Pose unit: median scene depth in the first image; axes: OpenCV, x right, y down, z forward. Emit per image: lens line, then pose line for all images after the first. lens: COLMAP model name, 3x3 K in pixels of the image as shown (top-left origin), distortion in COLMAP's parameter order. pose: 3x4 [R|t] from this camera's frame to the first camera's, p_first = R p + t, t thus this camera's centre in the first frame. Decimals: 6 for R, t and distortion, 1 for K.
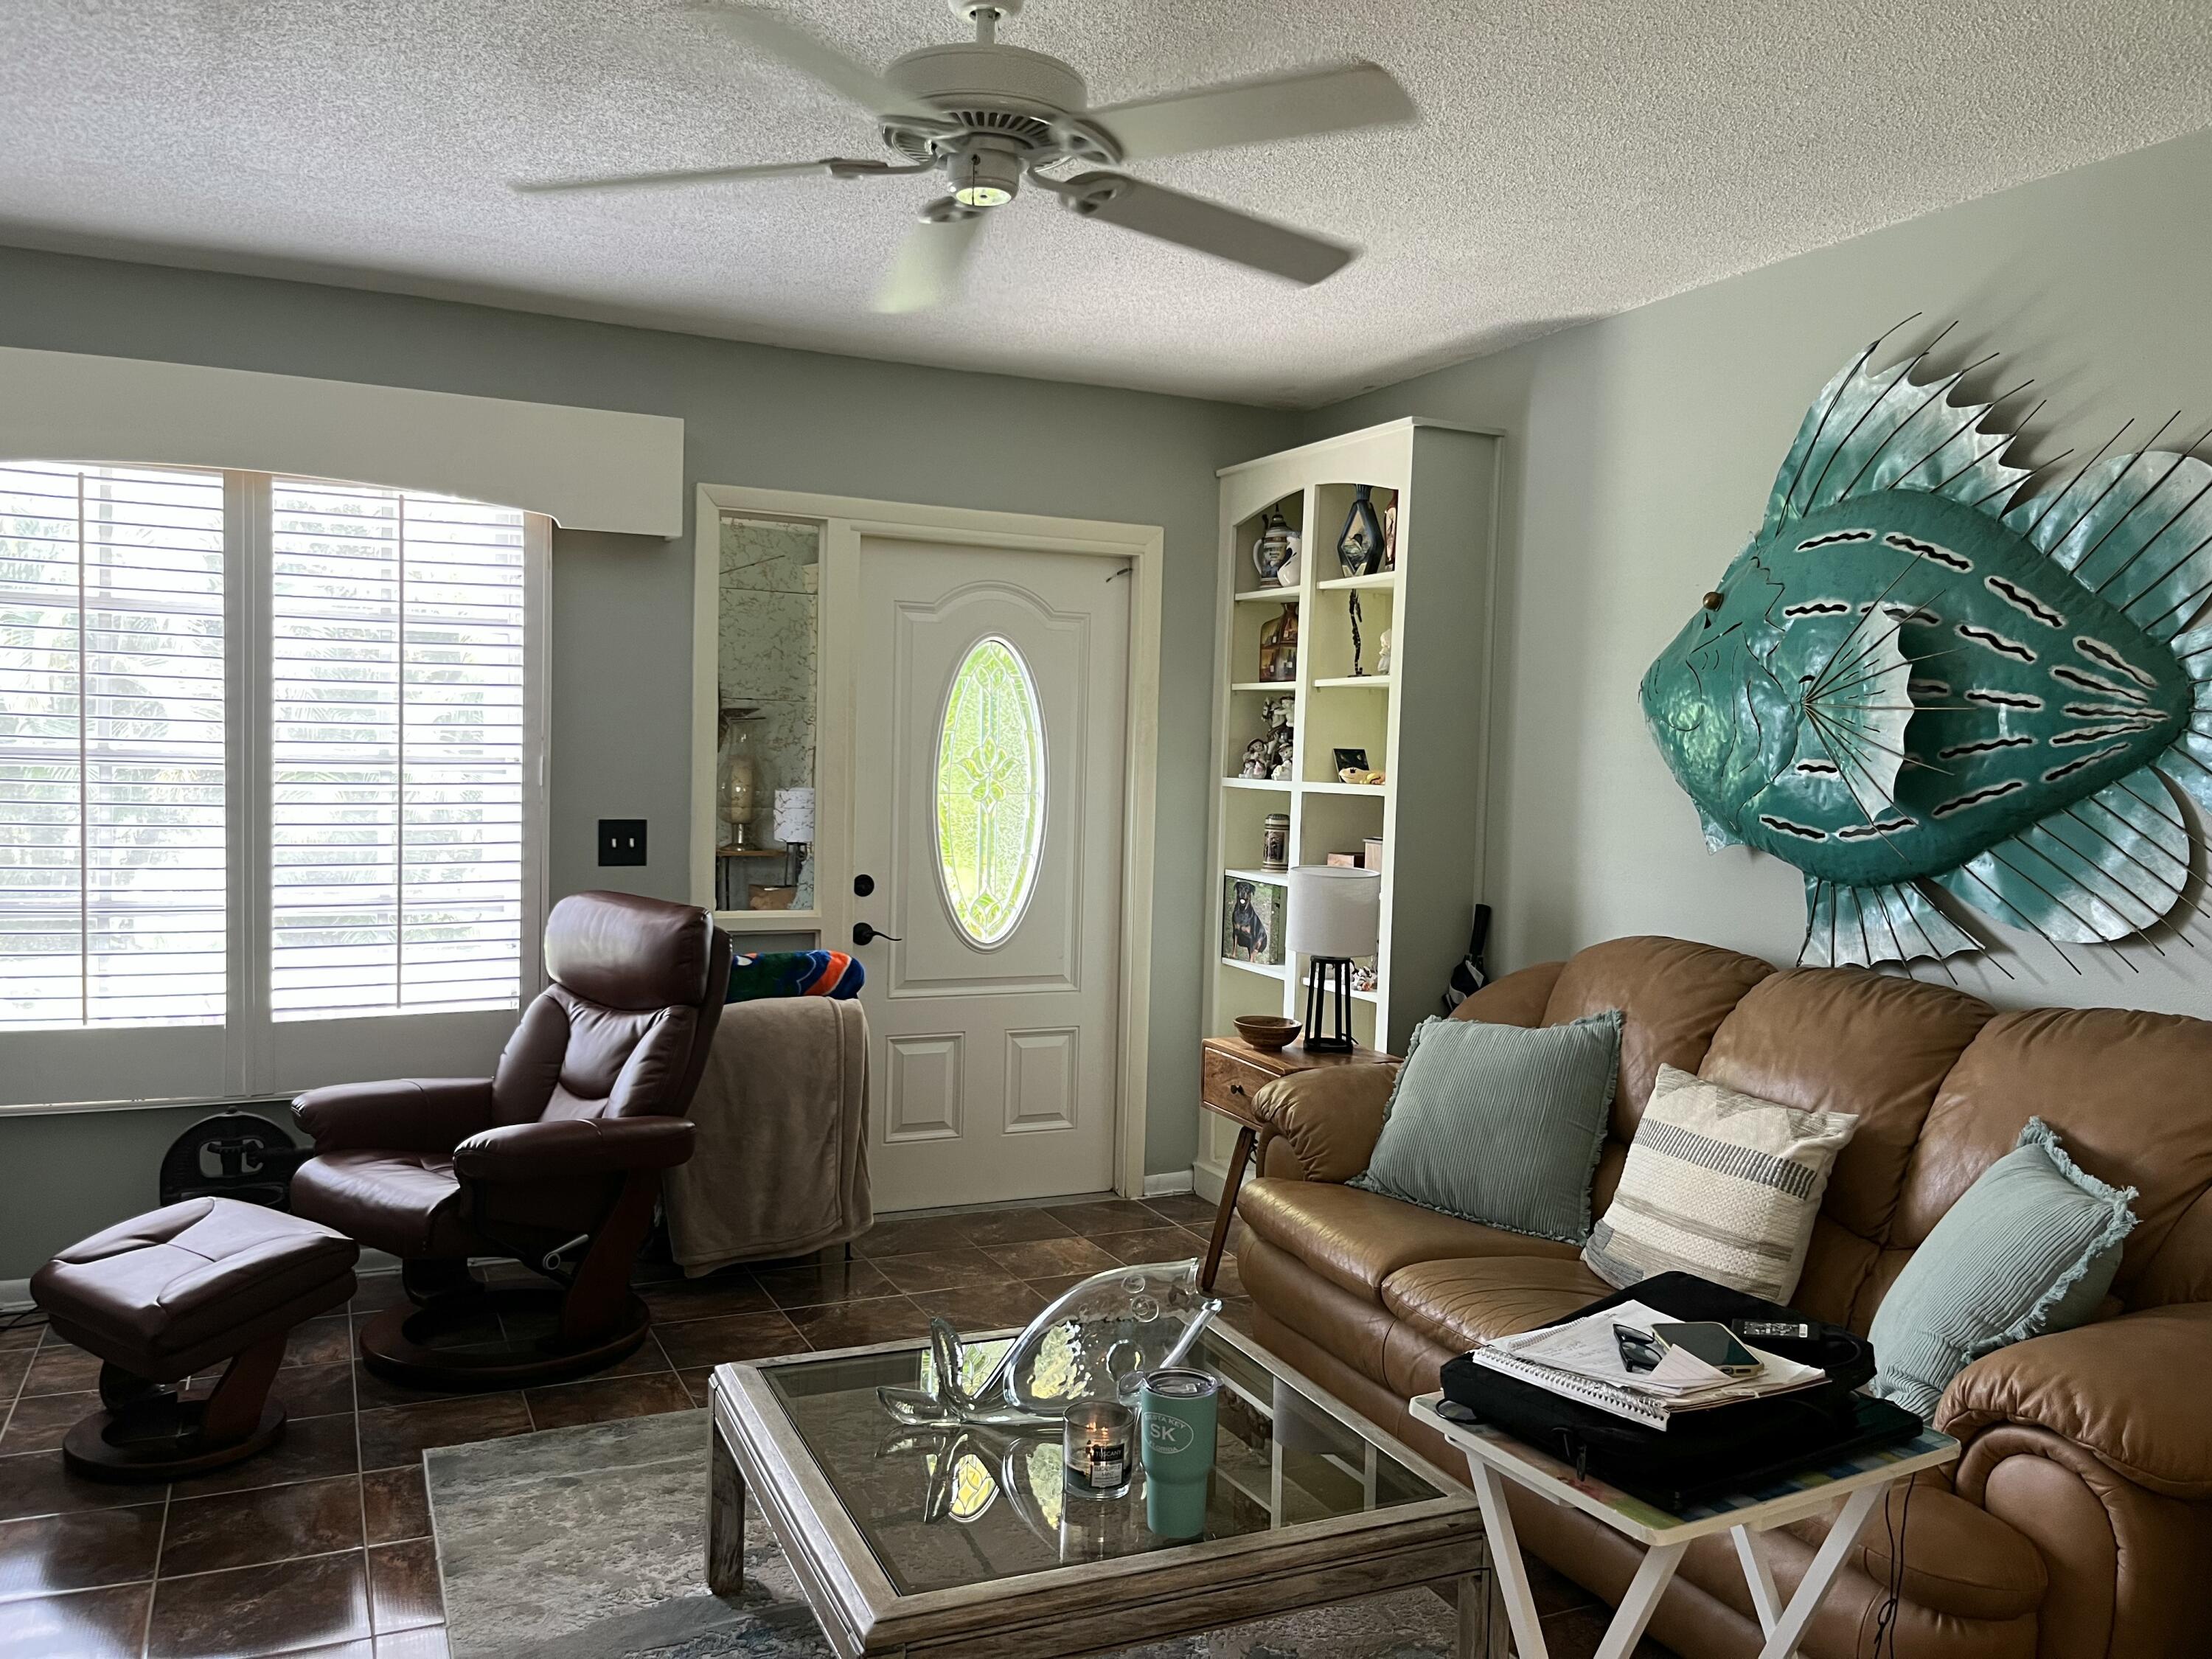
lens RADIAL K [[1673.9, 0, 1094.1], [0, 1673.9, 828.7], [0, 0, 1]] dist [0.041085, -0.045138]
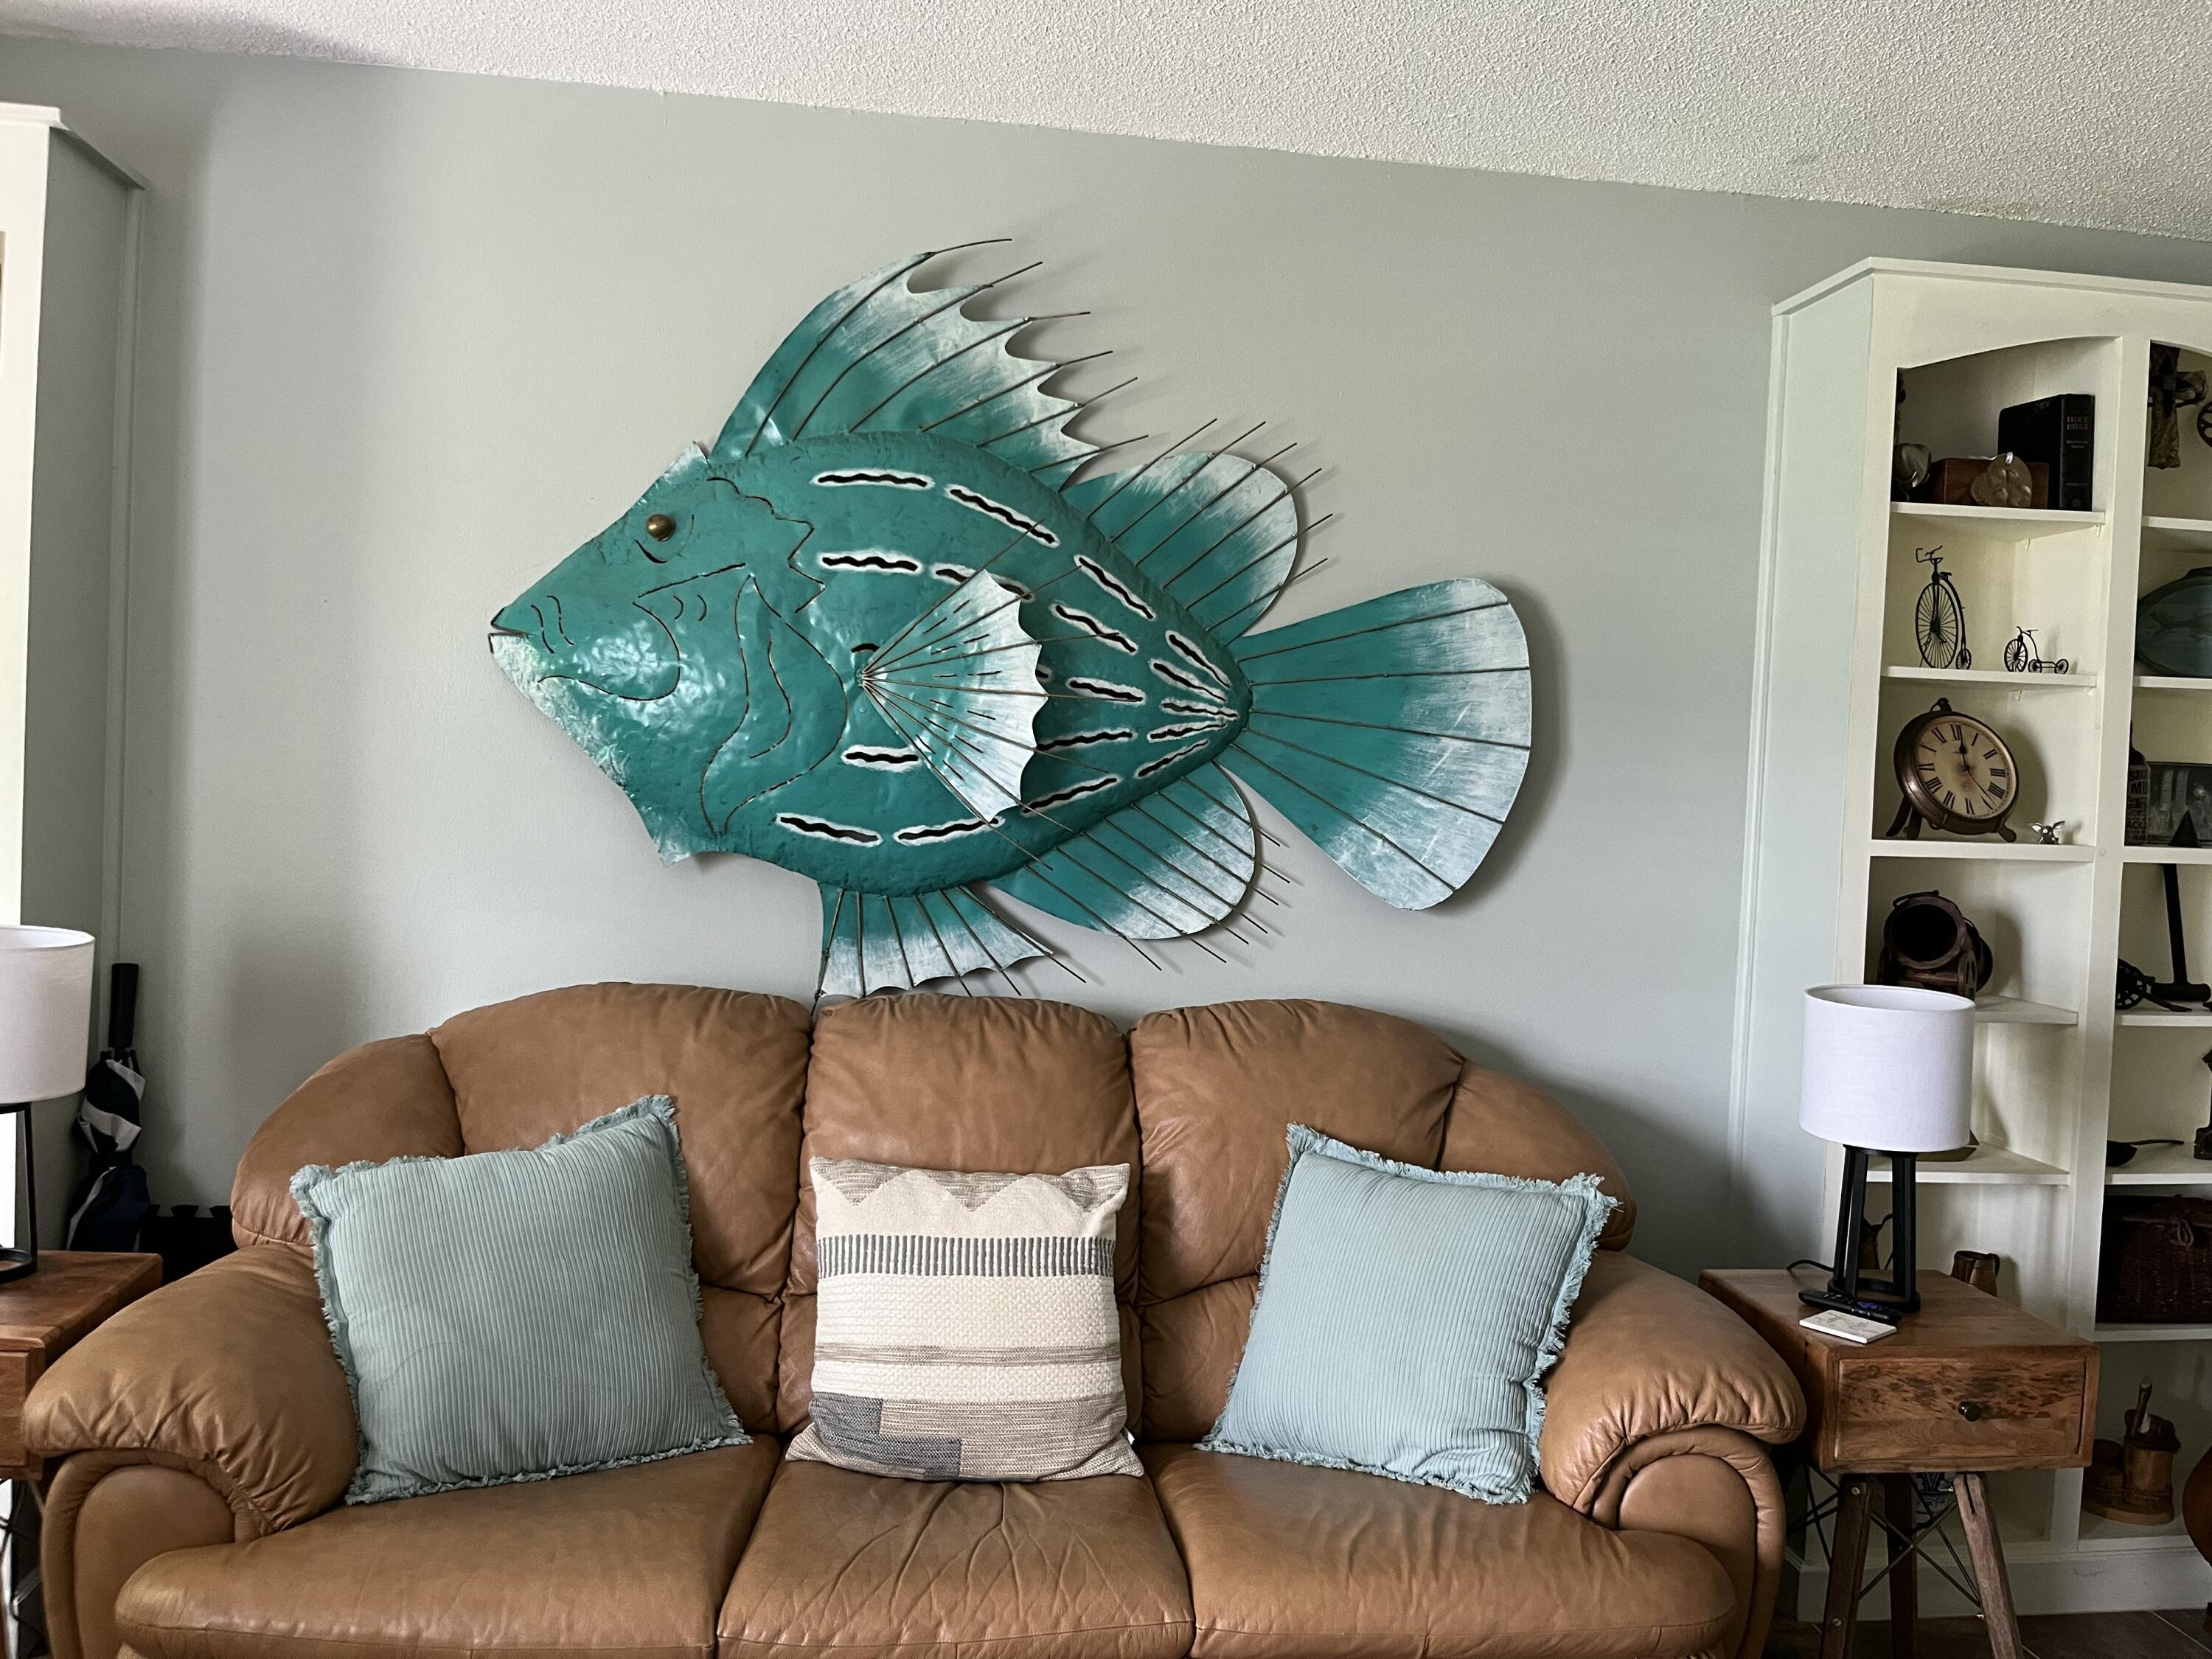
lens RADIAL K [[1673.9, 0, 1120.9], [0, 1673.9, 842.9], [0, 0, 1]] dist [0.041085, -0.045138]
pose [[0.302276, -0.052115, 0.951795, -0.346644], [0.007607, 0.998604, 0.052263, -0.039587], [-0.953190, -0.008558, 0.302250, 0.700331]]
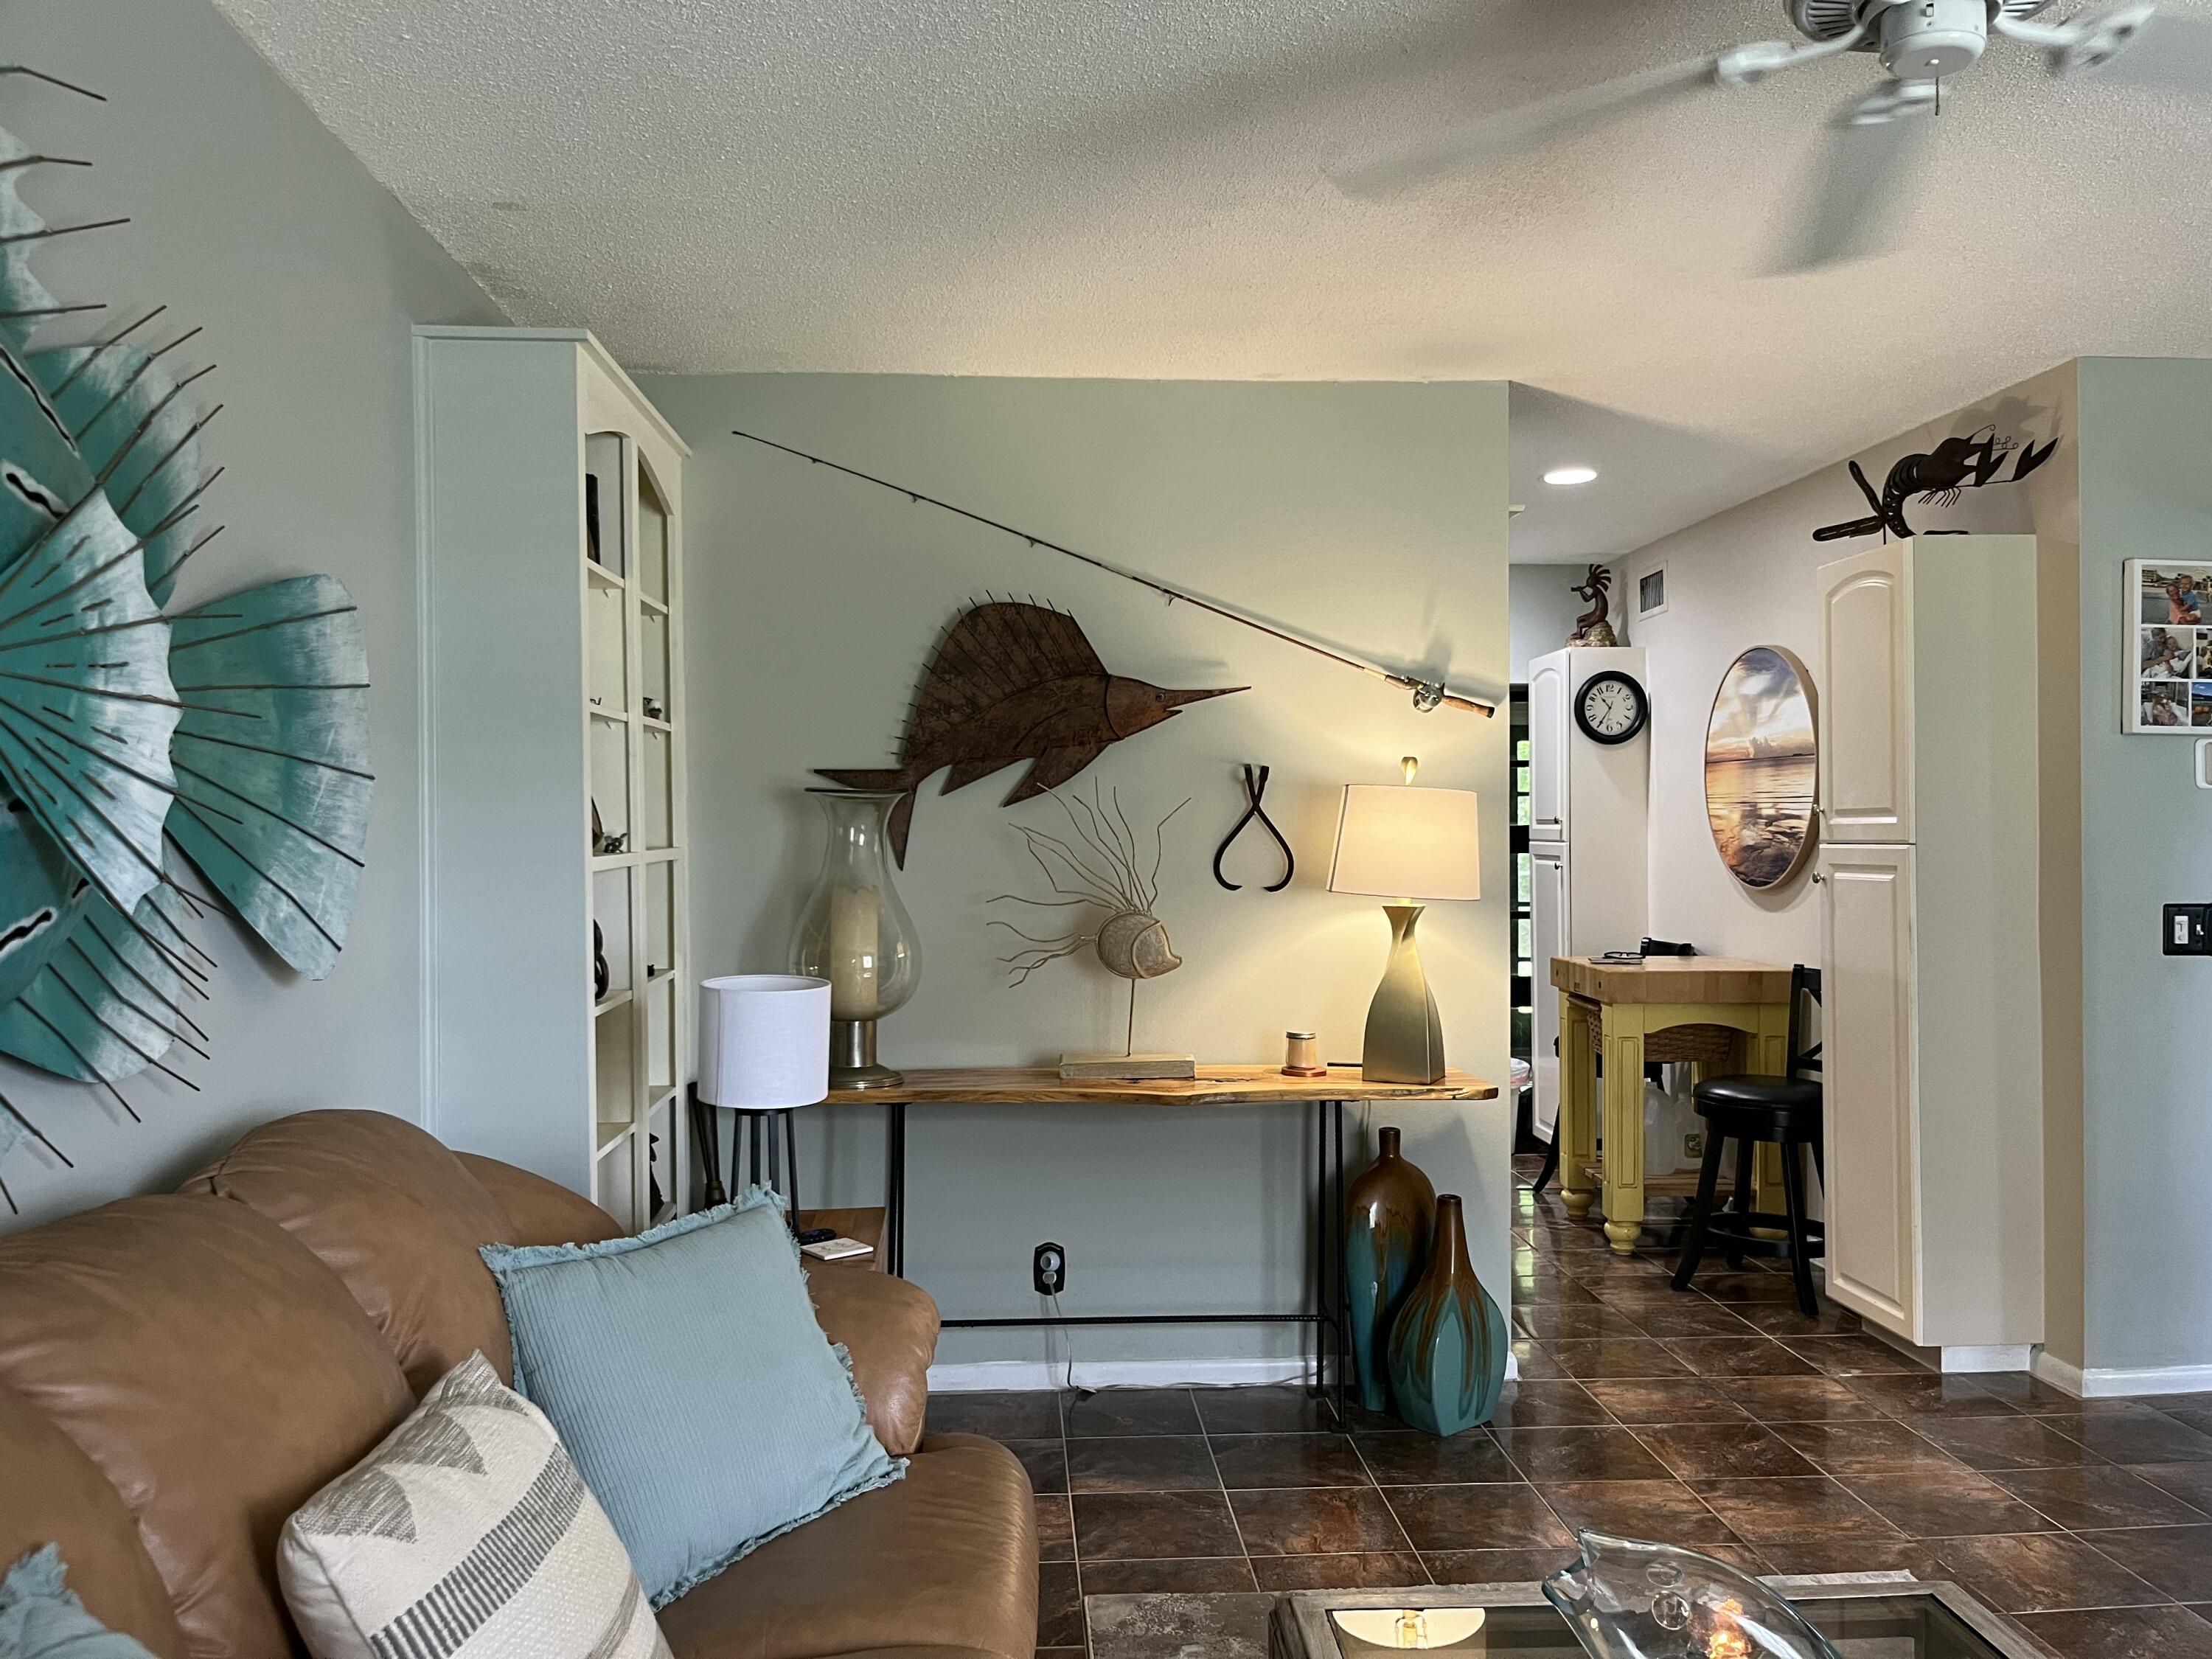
lens RADIAL K [[1673.9, 0, 1106.4], [0, 1673.9, 843.7], [0, 0, 1]] dist [0.041085, -0.045138]
pose [[-0.933791, -0.019366, 0.357296, 0.000976], [0.002621, 0.998137, 0.060950, -0.059045], [-0.357811, 0.057851, -0.932000, 1.422017]]
